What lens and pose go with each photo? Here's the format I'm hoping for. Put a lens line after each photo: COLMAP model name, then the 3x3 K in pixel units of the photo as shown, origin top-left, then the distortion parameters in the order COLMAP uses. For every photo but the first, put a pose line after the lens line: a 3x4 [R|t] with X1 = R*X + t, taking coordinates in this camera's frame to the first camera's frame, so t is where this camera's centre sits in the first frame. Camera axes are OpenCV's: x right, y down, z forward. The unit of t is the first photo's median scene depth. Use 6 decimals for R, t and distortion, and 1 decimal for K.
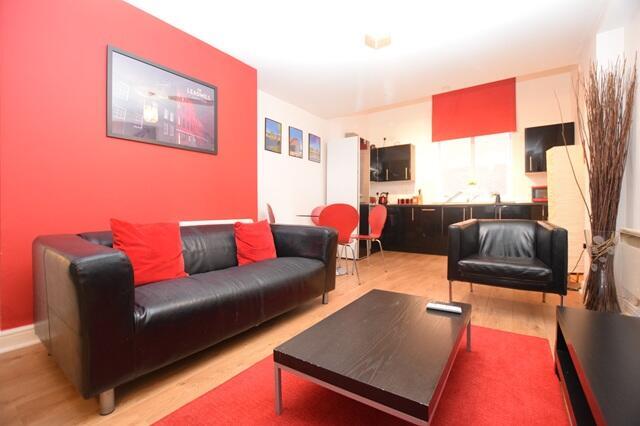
lens RADIAL K [[282.3, 0, 318.5], [0, 282.3, 211.8], [0, 0, 1]] dist [-0.022212, 0.000754]
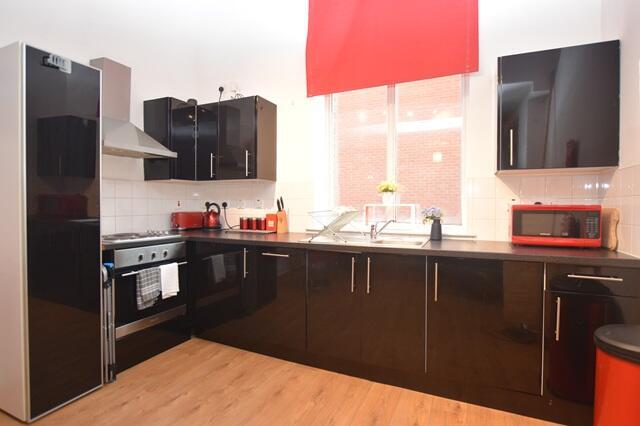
lens RADIAL K [[334.5, 0, 321.2], [0, 334.5, 212.5], [0, 0, 1]] dist [-0.000786, 0.000502]
pose [[0.986842, 0.007539, 0.161510, 0.337524], [-0.010195, 0.999826, 0.015622, -0.067236], [-0.161364, -0.017063, 0.986747, 0.459565]]
